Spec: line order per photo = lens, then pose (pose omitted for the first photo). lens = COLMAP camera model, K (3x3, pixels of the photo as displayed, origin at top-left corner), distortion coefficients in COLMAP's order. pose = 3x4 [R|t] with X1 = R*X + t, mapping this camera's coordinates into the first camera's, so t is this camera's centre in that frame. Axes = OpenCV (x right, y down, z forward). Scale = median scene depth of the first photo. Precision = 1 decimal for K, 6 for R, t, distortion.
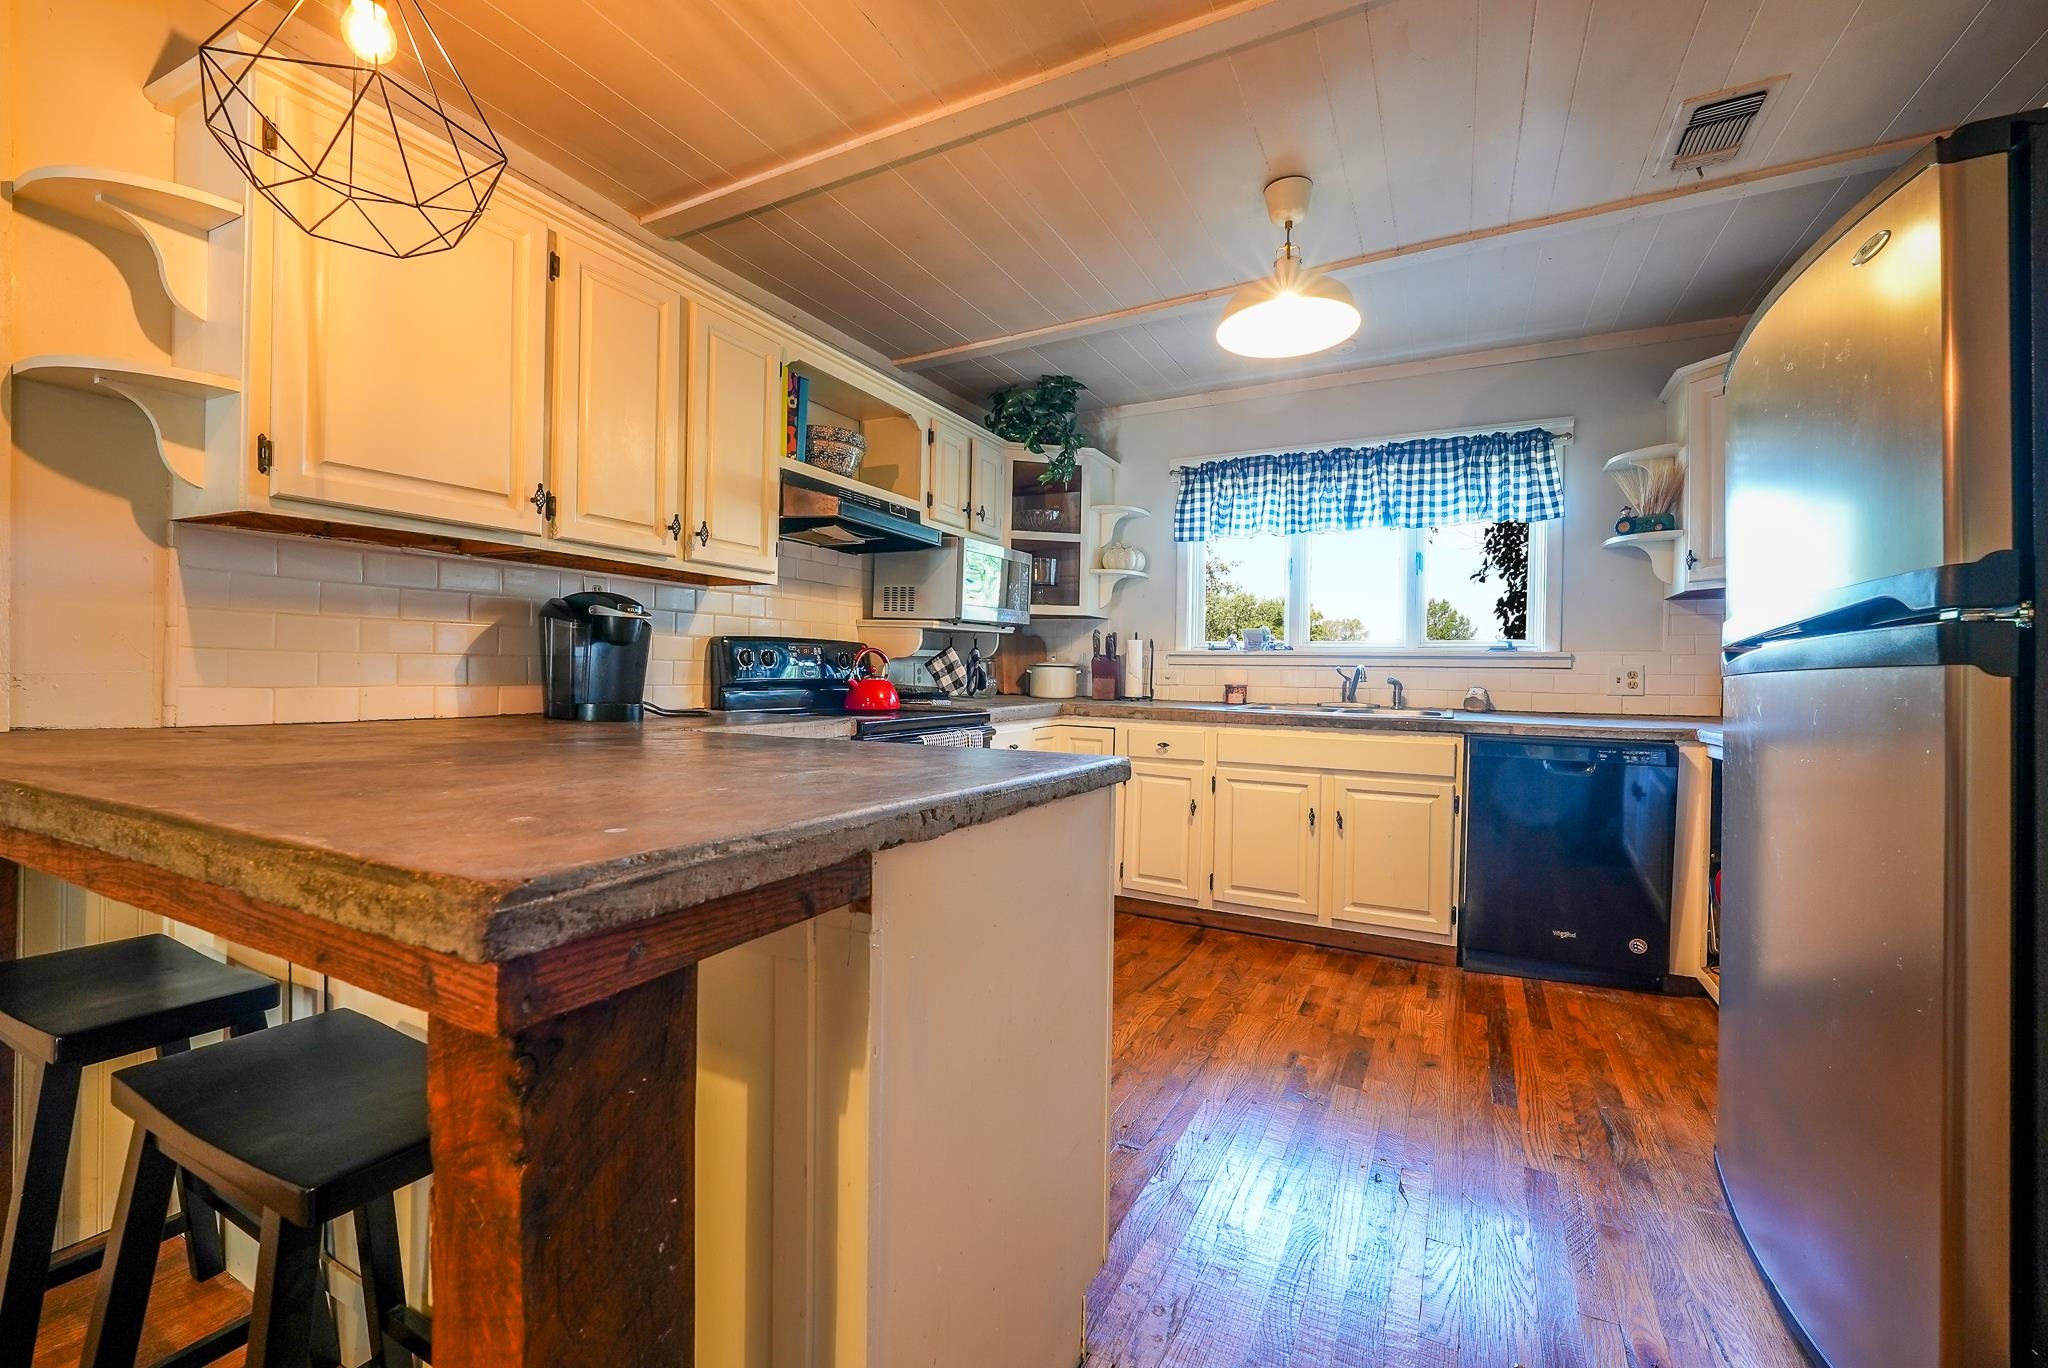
lens RADIAL K [[832.1, 0, 1021.7], [0, 832.1, 677.0], [0, 0, 1]] dist [-0.007070, -0.002711]
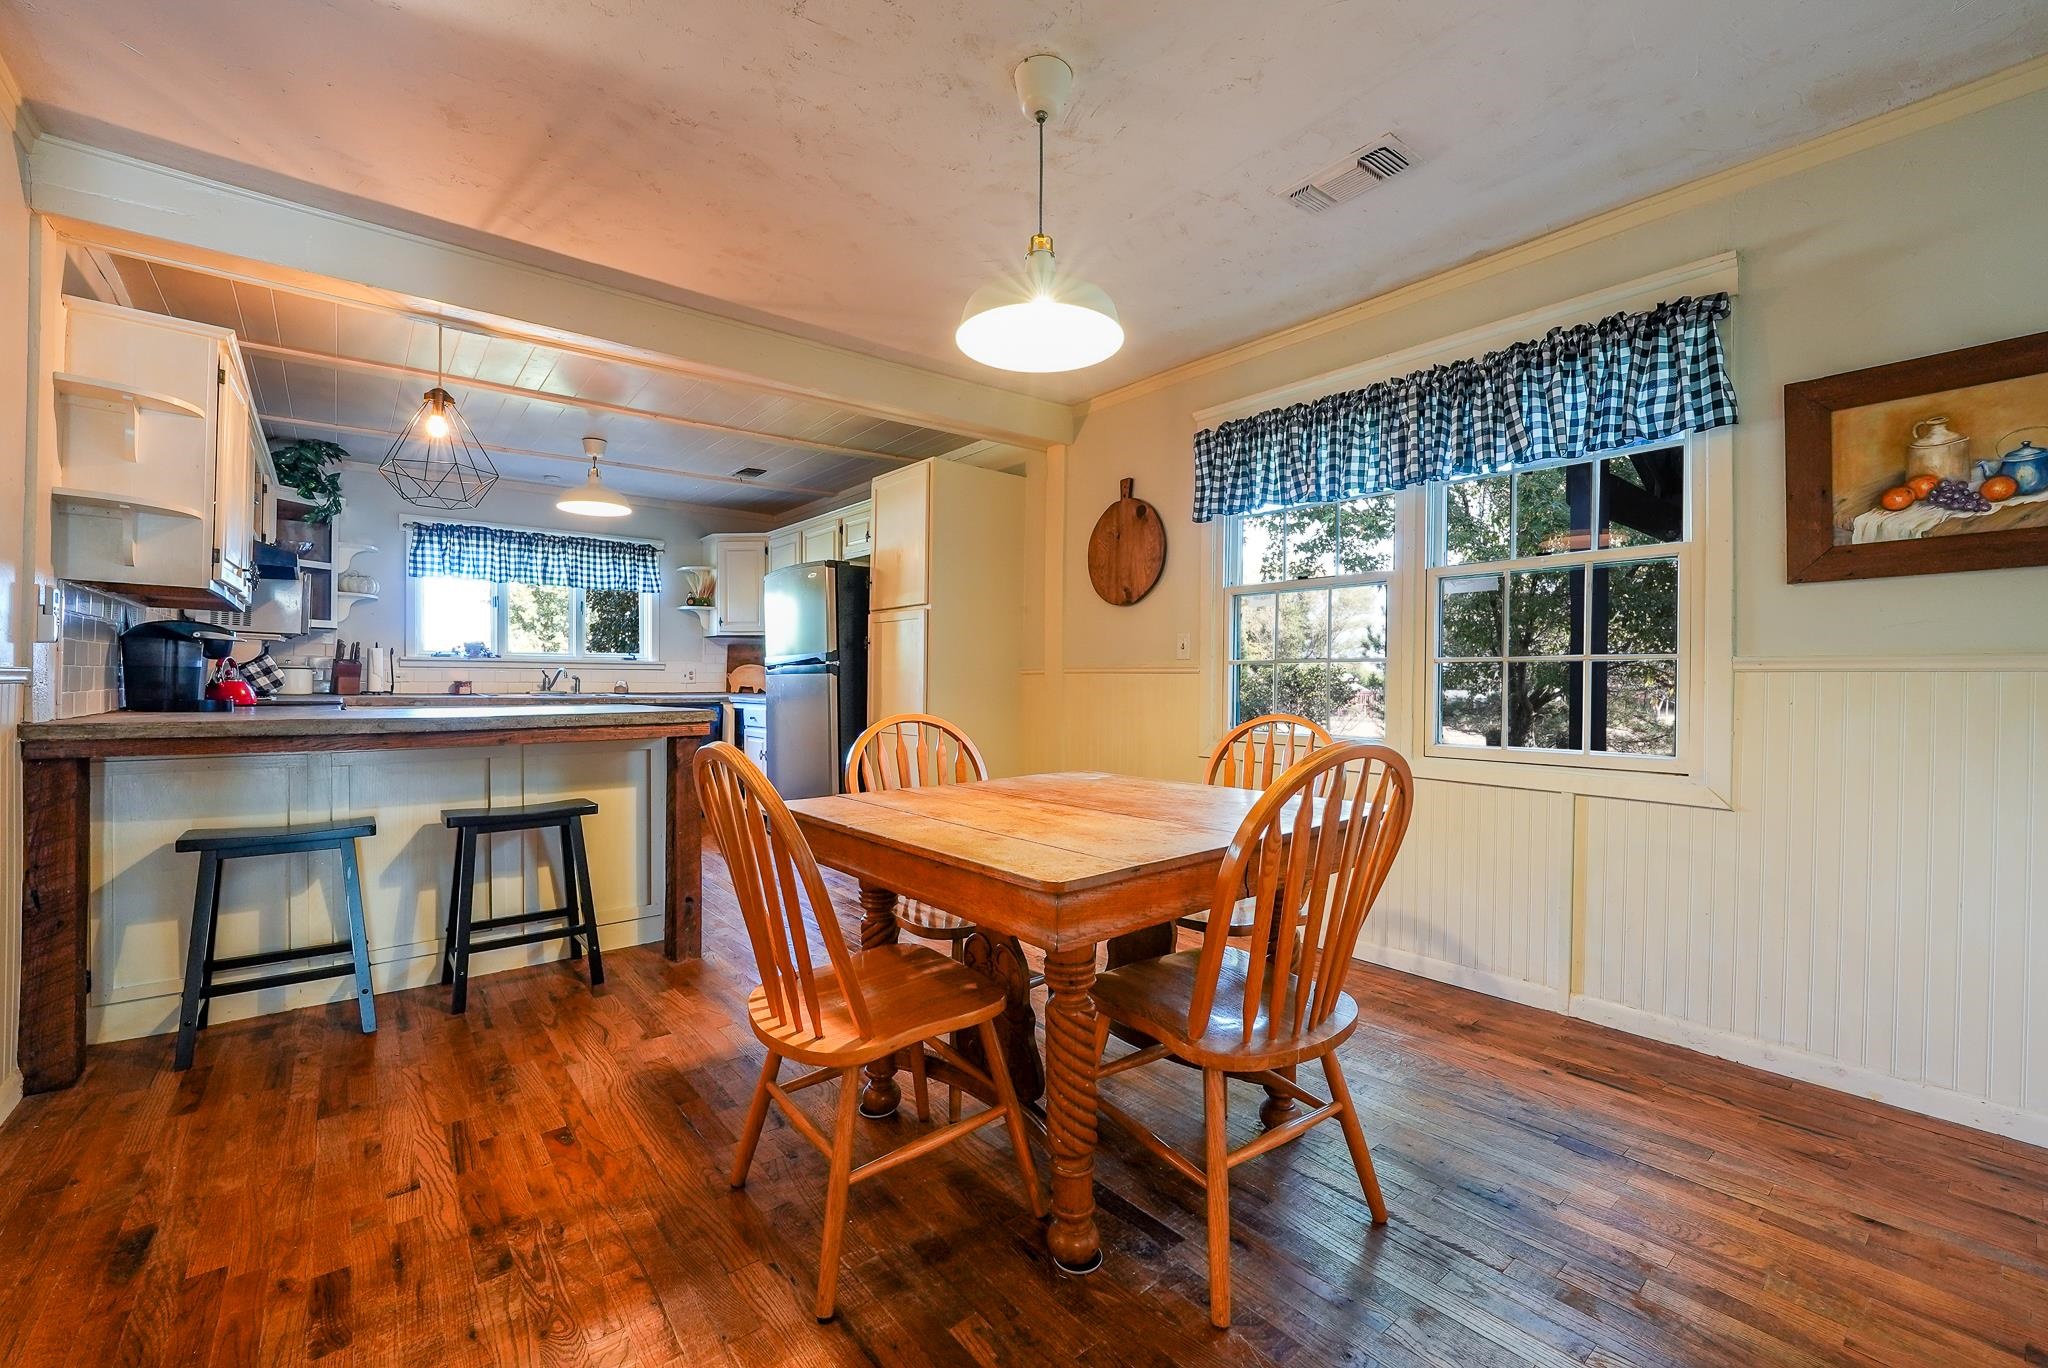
lens RADIAL K [[832.1, 0, 1035.1], [0, 832.1, 682.9], [0, 0, 1]] dist [-0.007070, -0.002711]
pose [[0.381059, -0.016663, 0.924401, -0.784868], [0.002731, 0.999853, 0.016897, -0.010079], [-0.924547, -0.003914, 0.381049, -0.535032]]
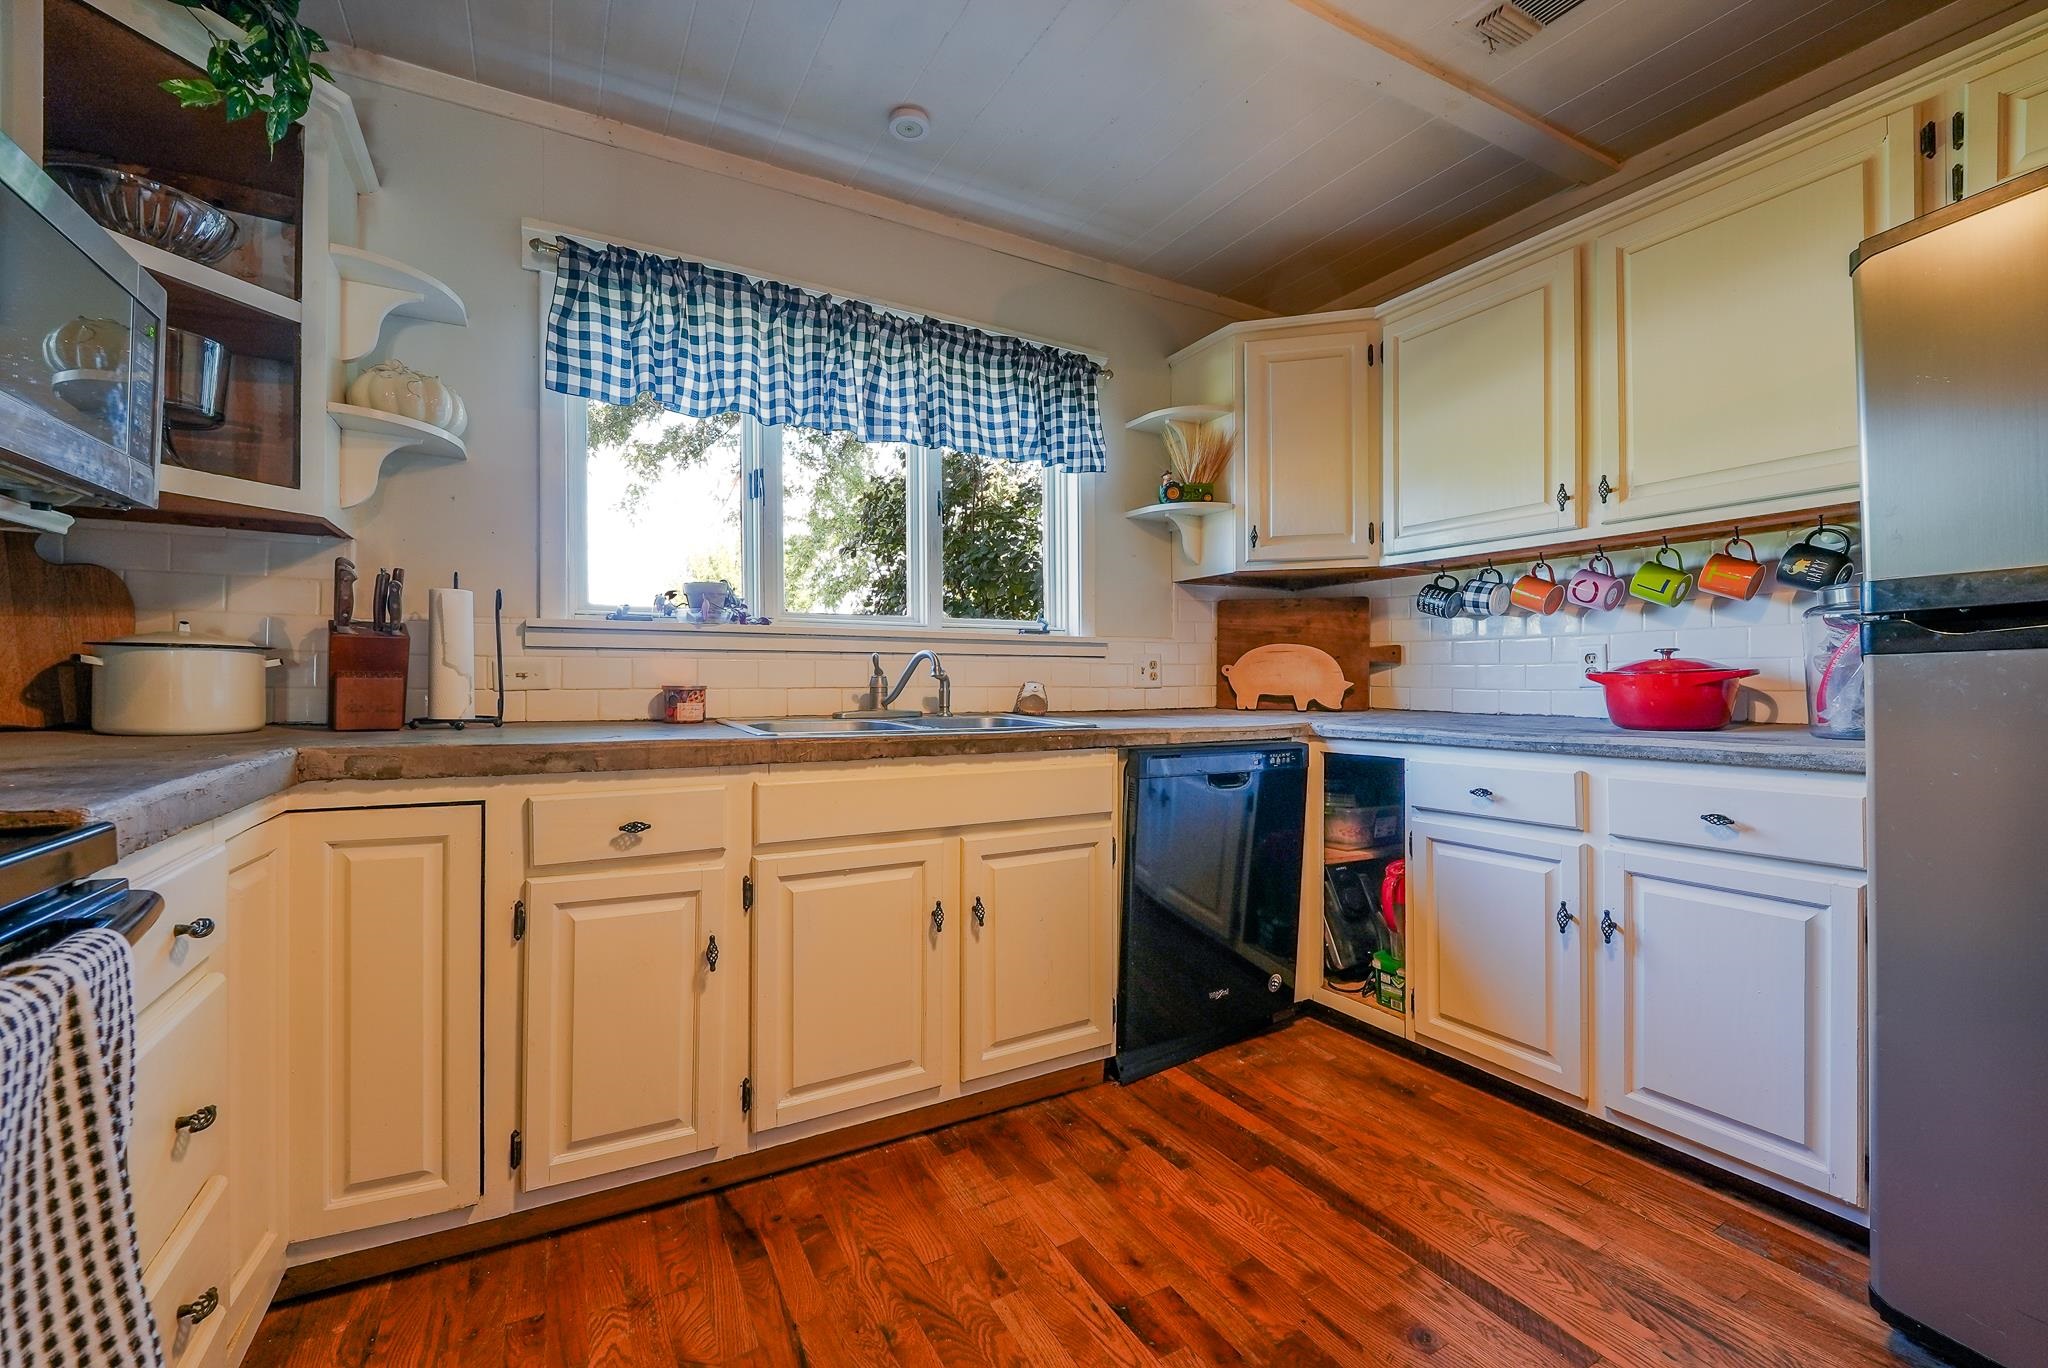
lens RADIAL K [[832.1, 0, 1027.0], [0, 832.1, 685.0], [0, 0, 1]] dist [-0.007070, -0.002711]
pose [[0.544964, -0.018950, 0.838246, -0.078246], [0.012773, 0.999816, 0.014299, 0.004267], [-0.838362, 0.002914, 0.545105, 0.587220]]
